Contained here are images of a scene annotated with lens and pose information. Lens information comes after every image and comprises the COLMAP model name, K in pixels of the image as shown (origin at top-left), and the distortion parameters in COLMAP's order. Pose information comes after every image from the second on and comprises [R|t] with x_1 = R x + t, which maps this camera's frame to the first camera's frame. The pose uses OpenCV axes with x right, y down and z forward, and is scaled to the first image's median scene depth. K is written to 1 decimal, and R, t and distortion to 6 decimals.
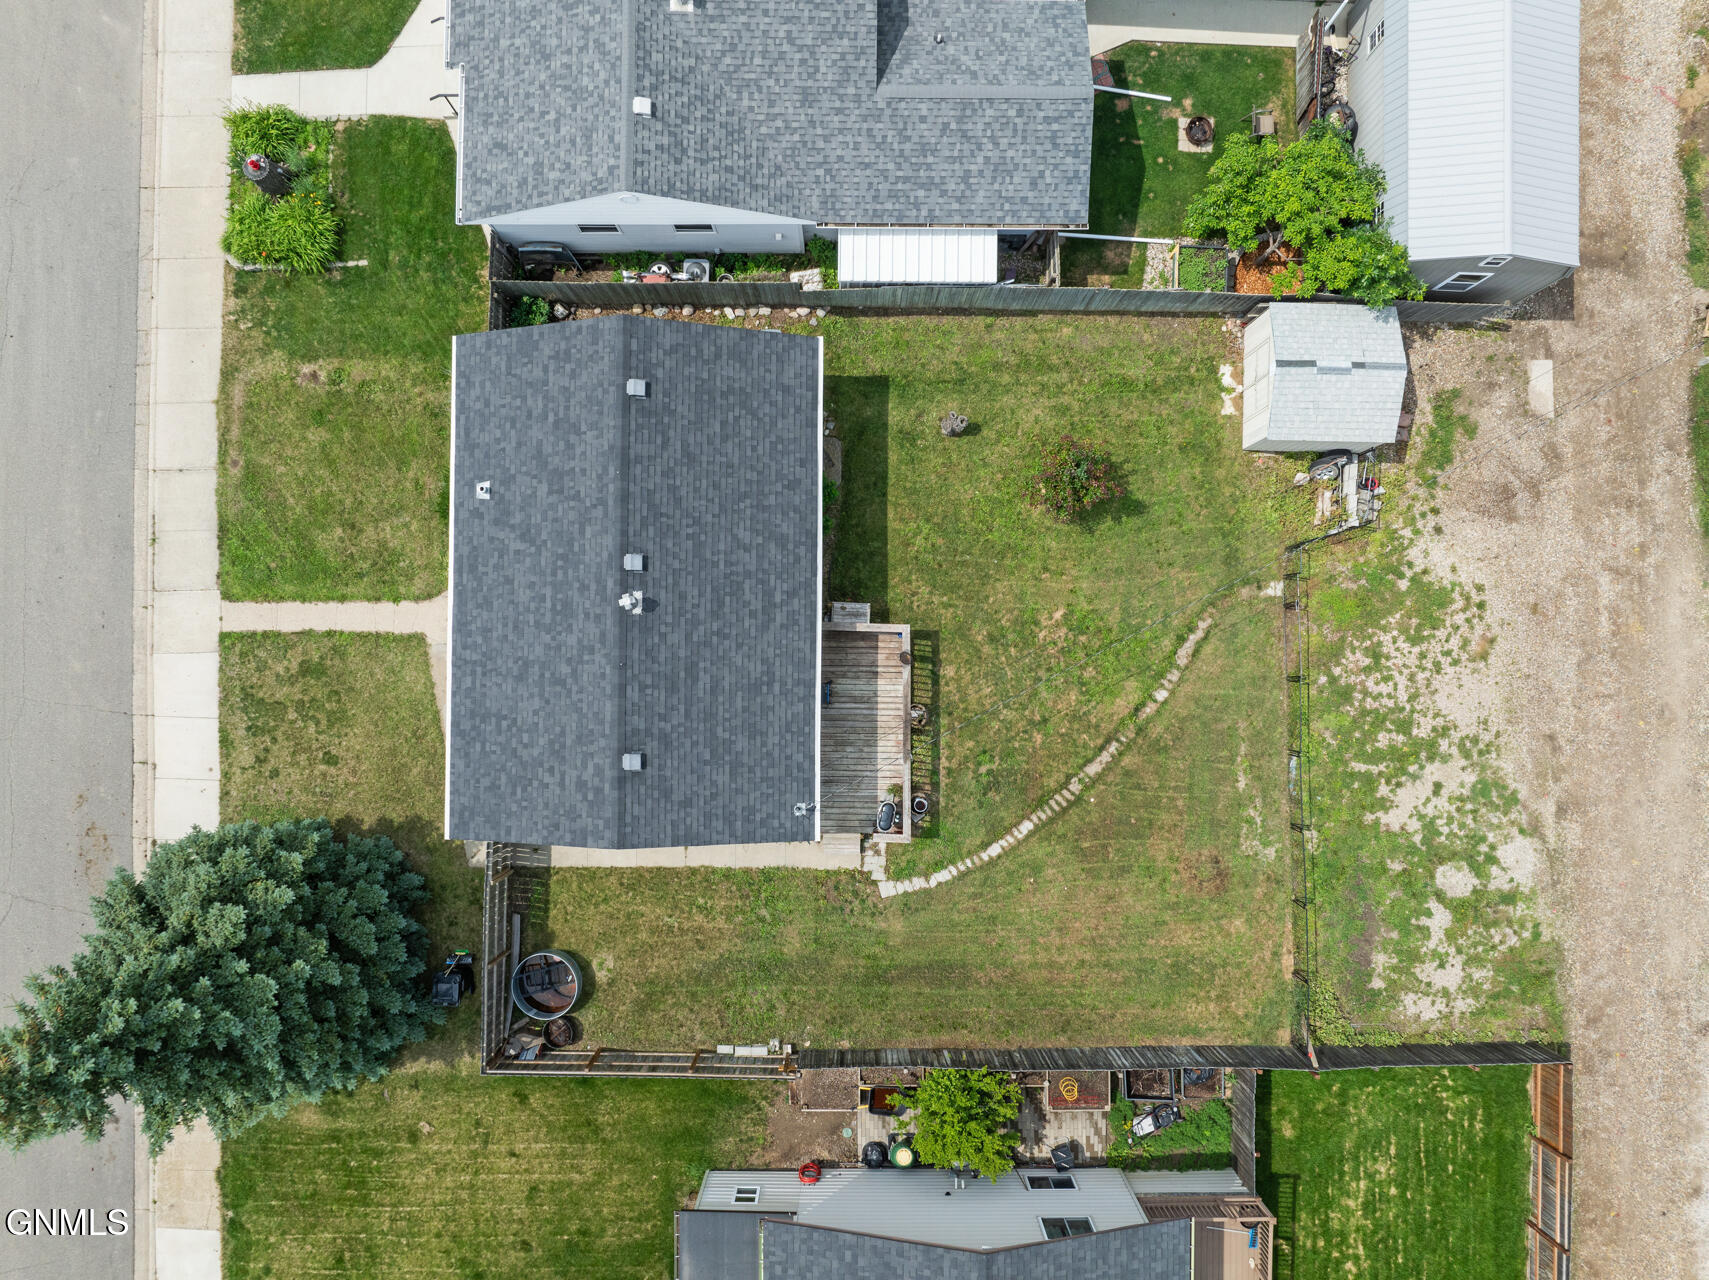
lens RADIAL K [[1221.2, 0, 854.5], [0, 1221.2, 640.0], [0, 0, 1]] dist [-0.033607, -0.002918]
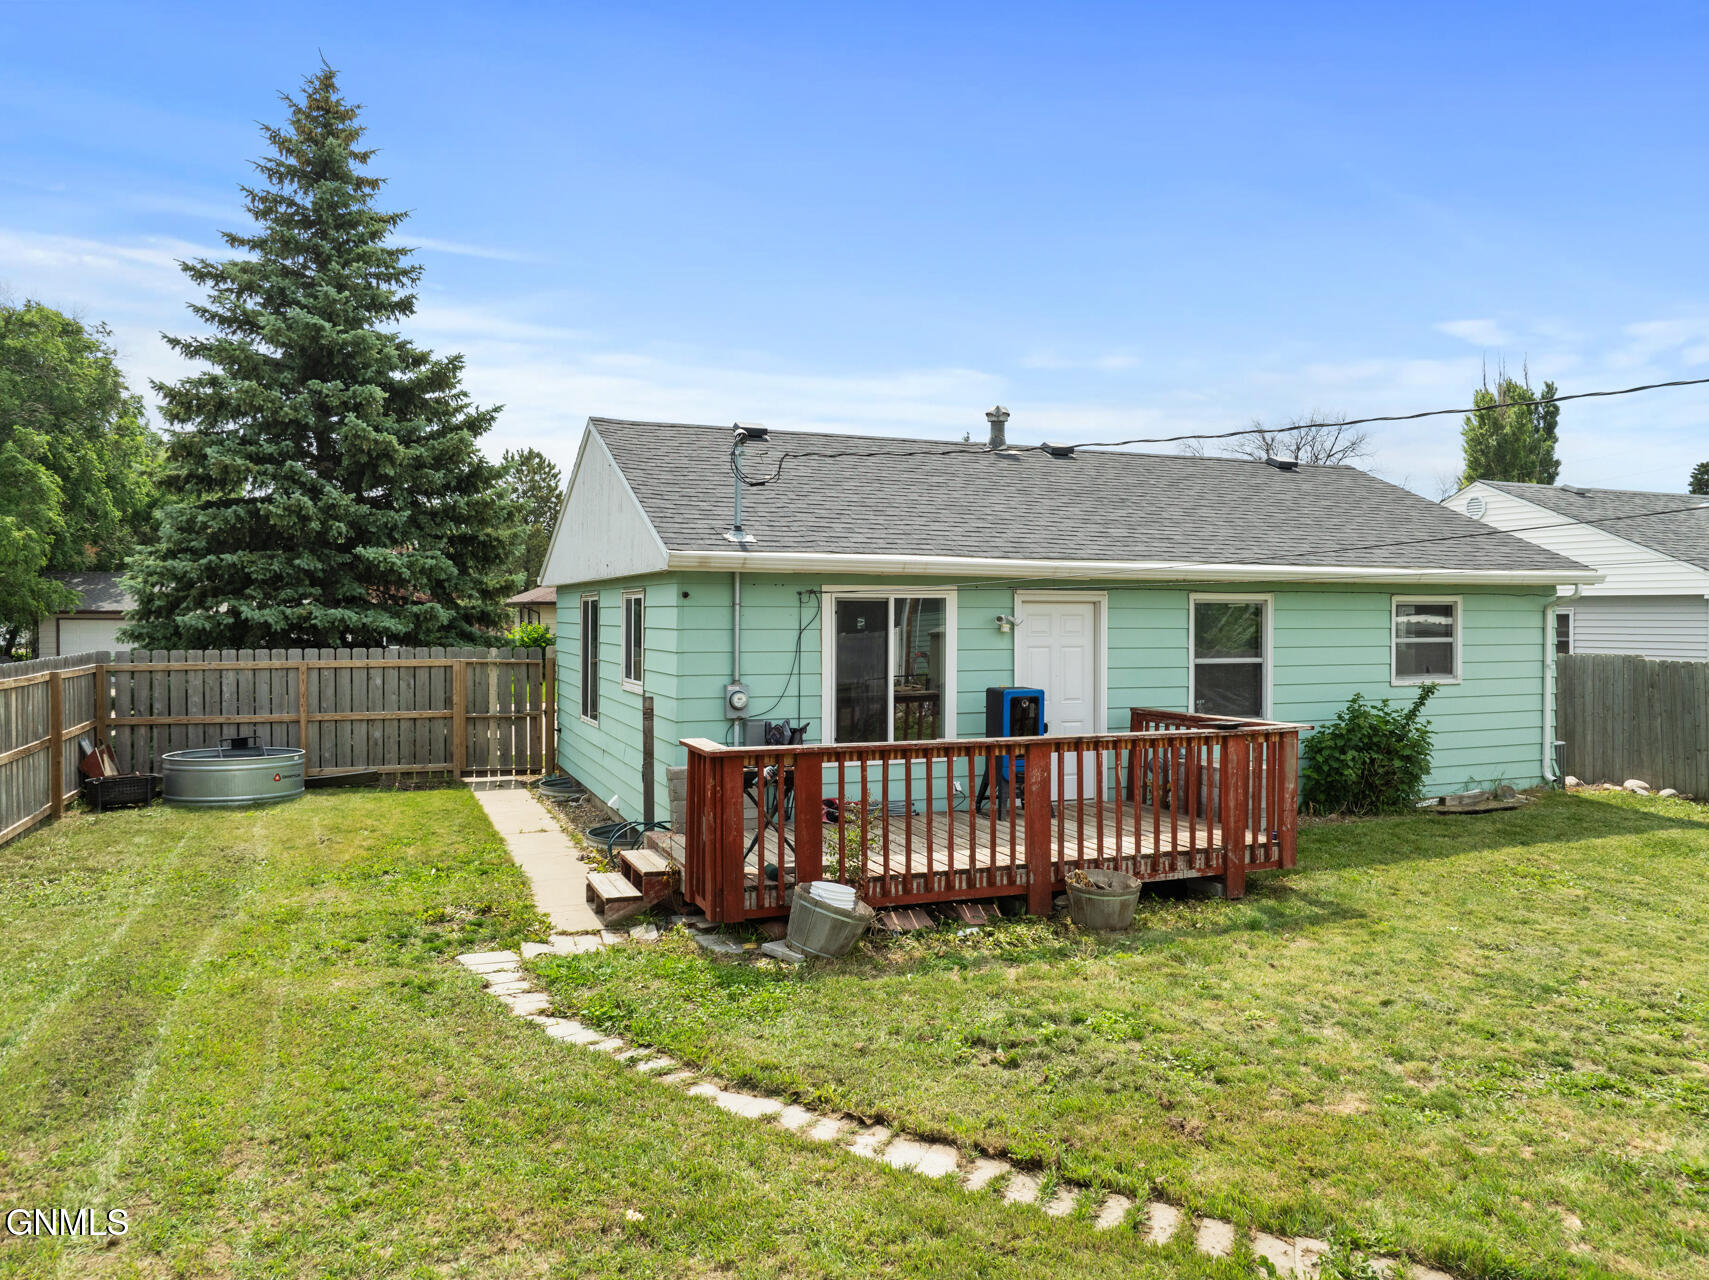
lens RADIAL K [[1221.2, 0, 854.5], [0, 1221.2, 640.0], [0, 0, 1]] dist [-0.033607, -0.002918]
pose [[0.379692, 0.015527, -0.924983, 0.298543], [-0.924759, 0.034028, -0.379029, 0.225608], [0.025590, 0.999300, 0.027279, 0.910289]]
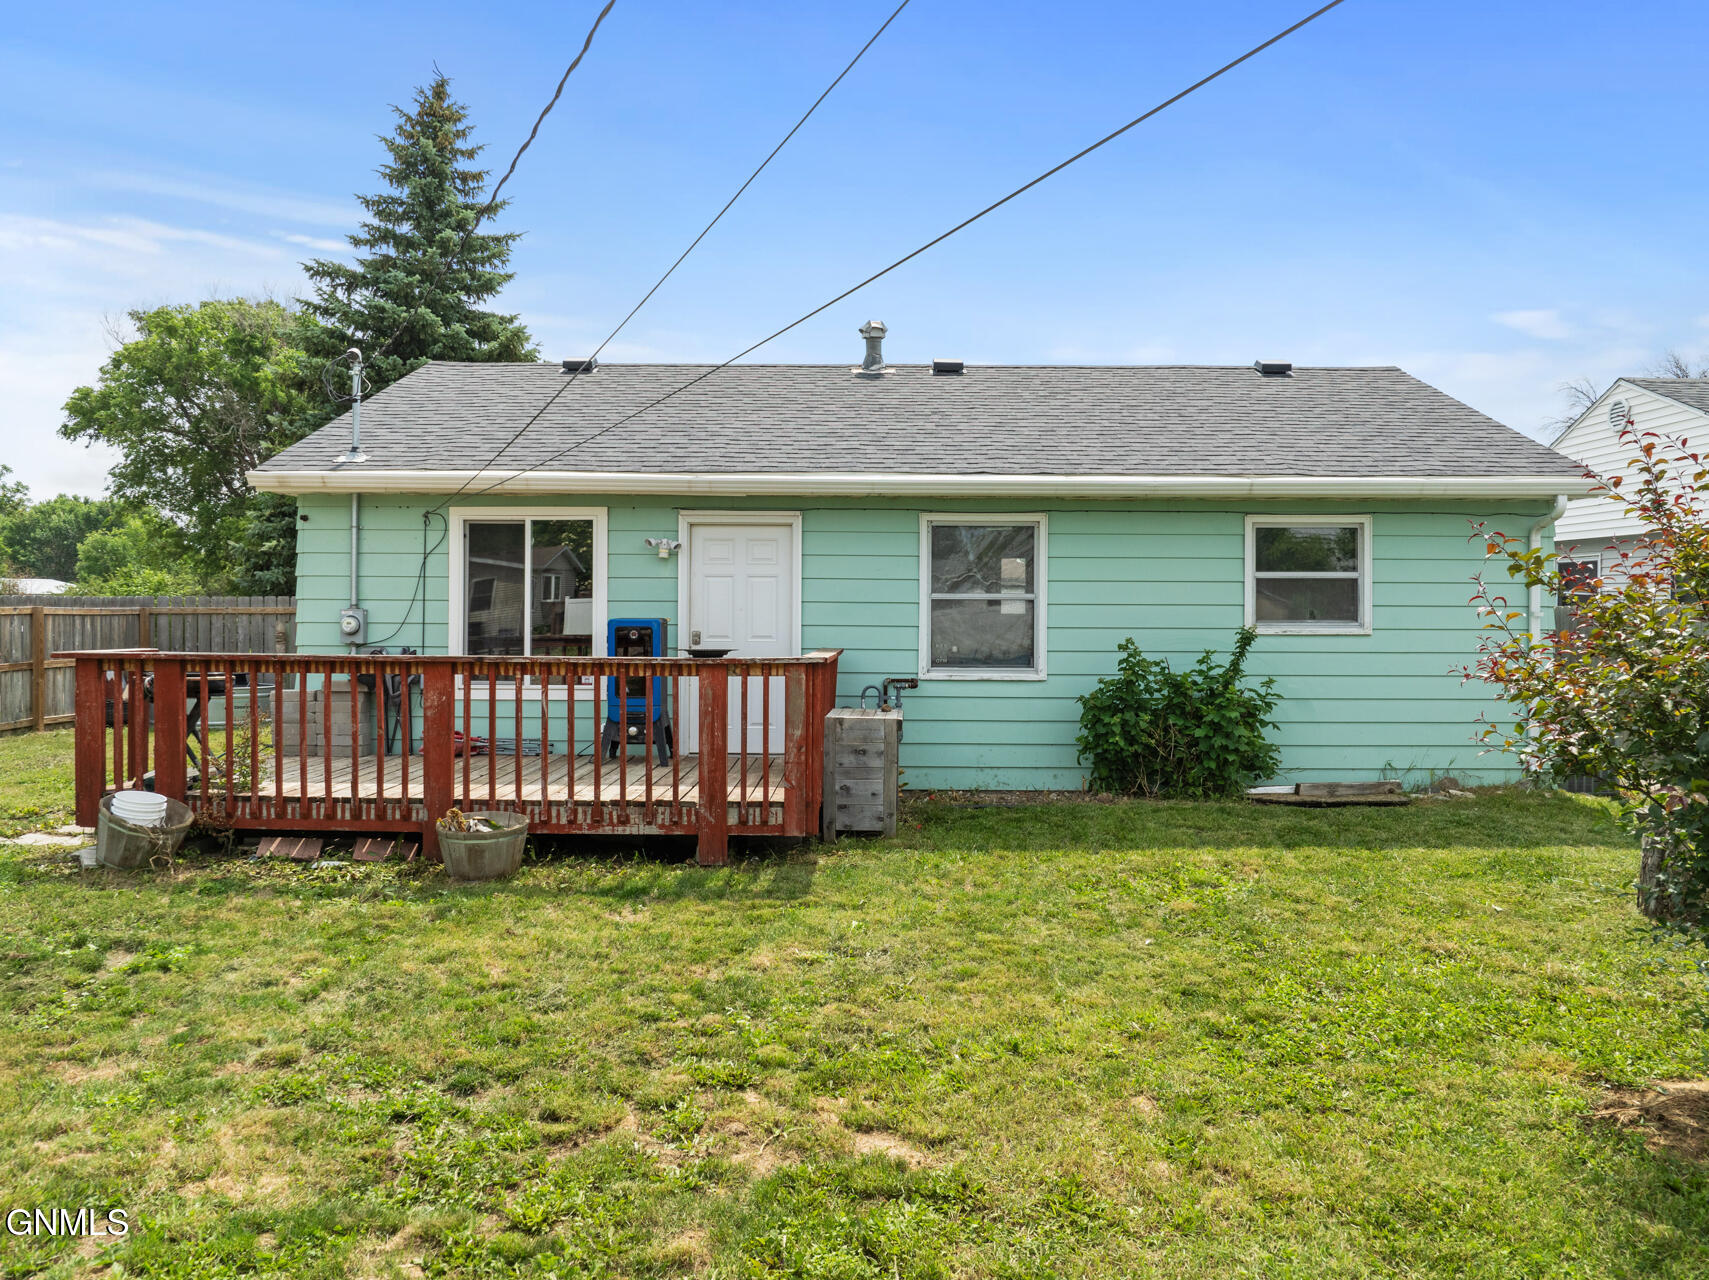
lens RADIAL K [[1222.2, 0, 854.7], [0, 1222.2, 617.3], [0, 0, 1]] dist [-0.037035, -0.002505]
pose [[-0.003175, 0.004669, -0.999984, 0.302194], [-0.999746, 0.022280, 0.003279, -0.018639], [0.022295, 0.999741, 0.004597, 0.935838]]
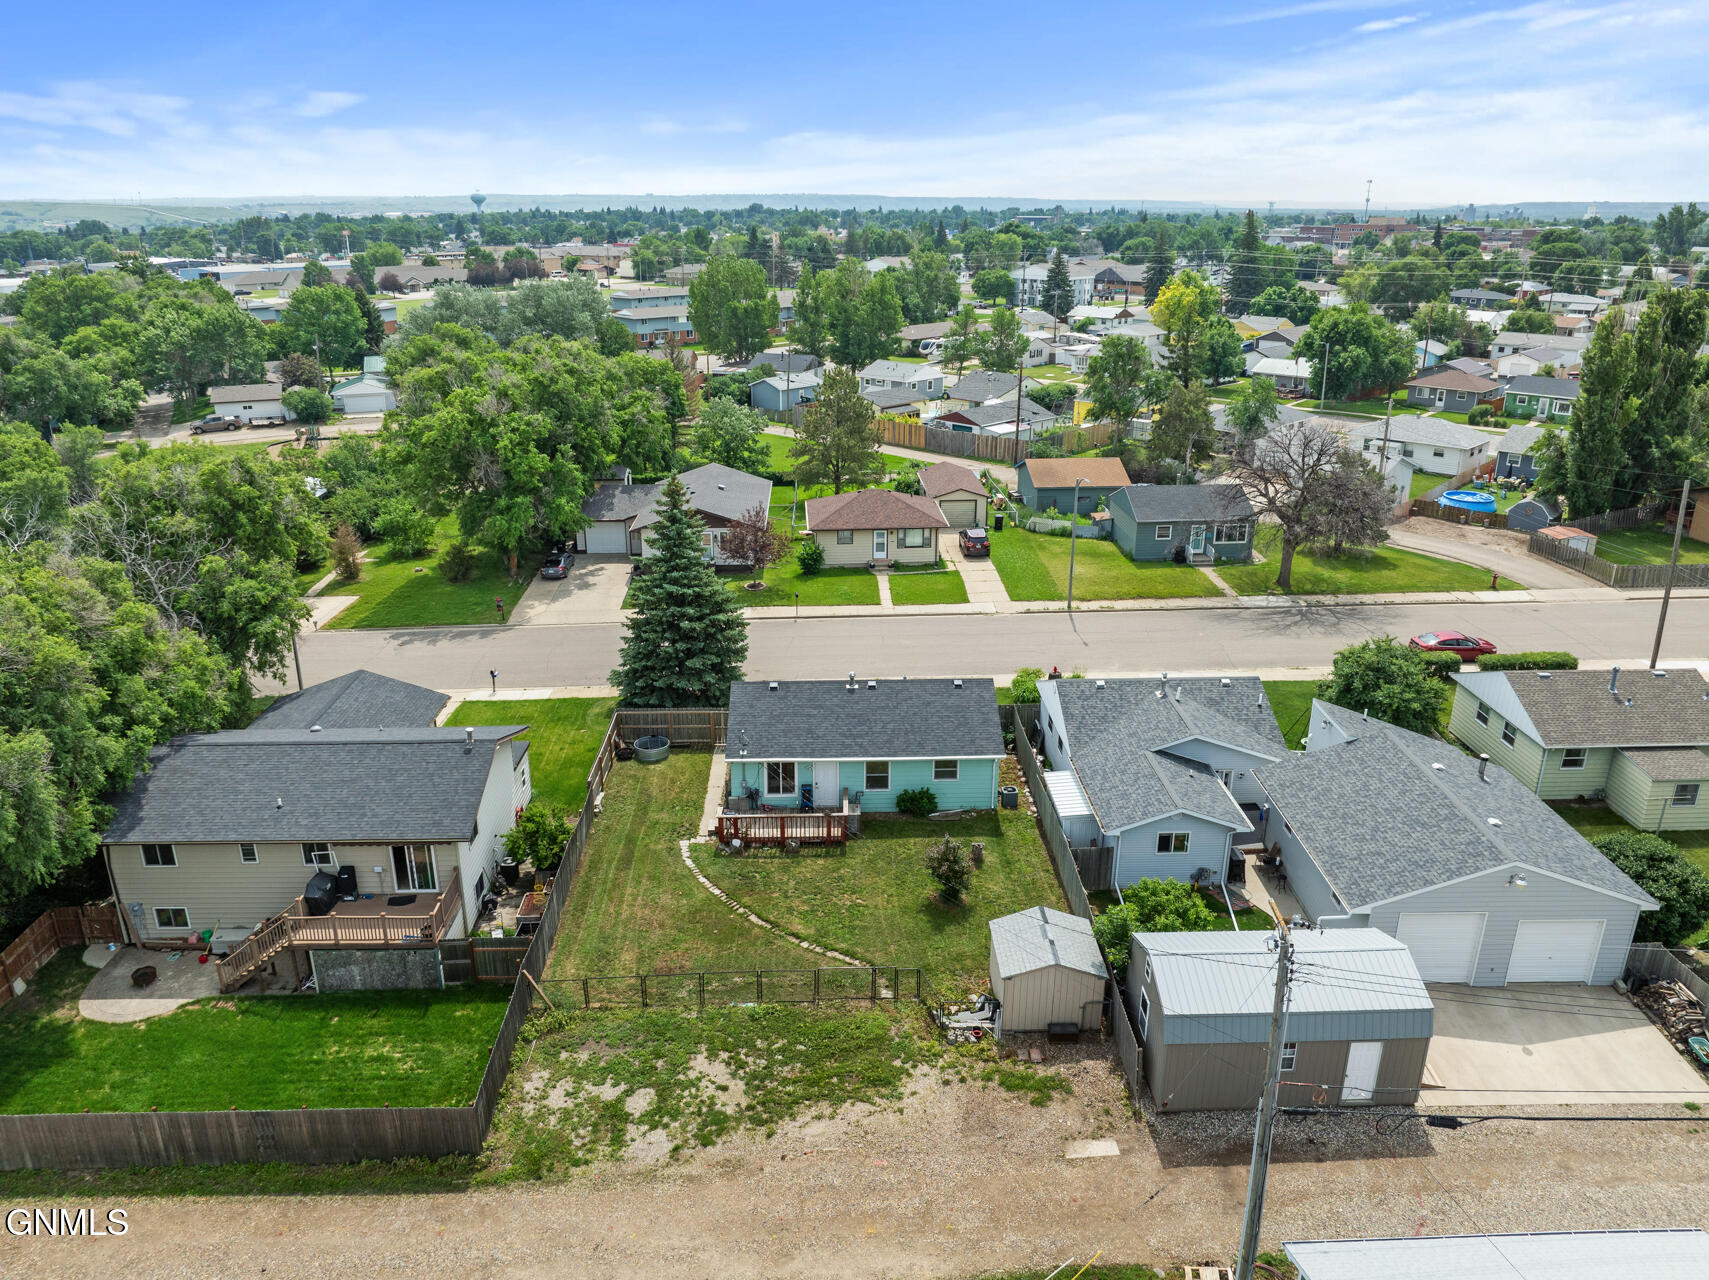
lens RADIAL K [[1221.2, 0, 854.5], [0, 1221.2, 640.0], [0, 0, 1]] dist [-0.033607, -0.002918]
pose [[0.035238, 0.333041, -0.942254, 1.435077], [-0.999058, 0.035617, -0.024773, 0.010613], [0.025309, 0.942240, 0.333982, 0.215108]]
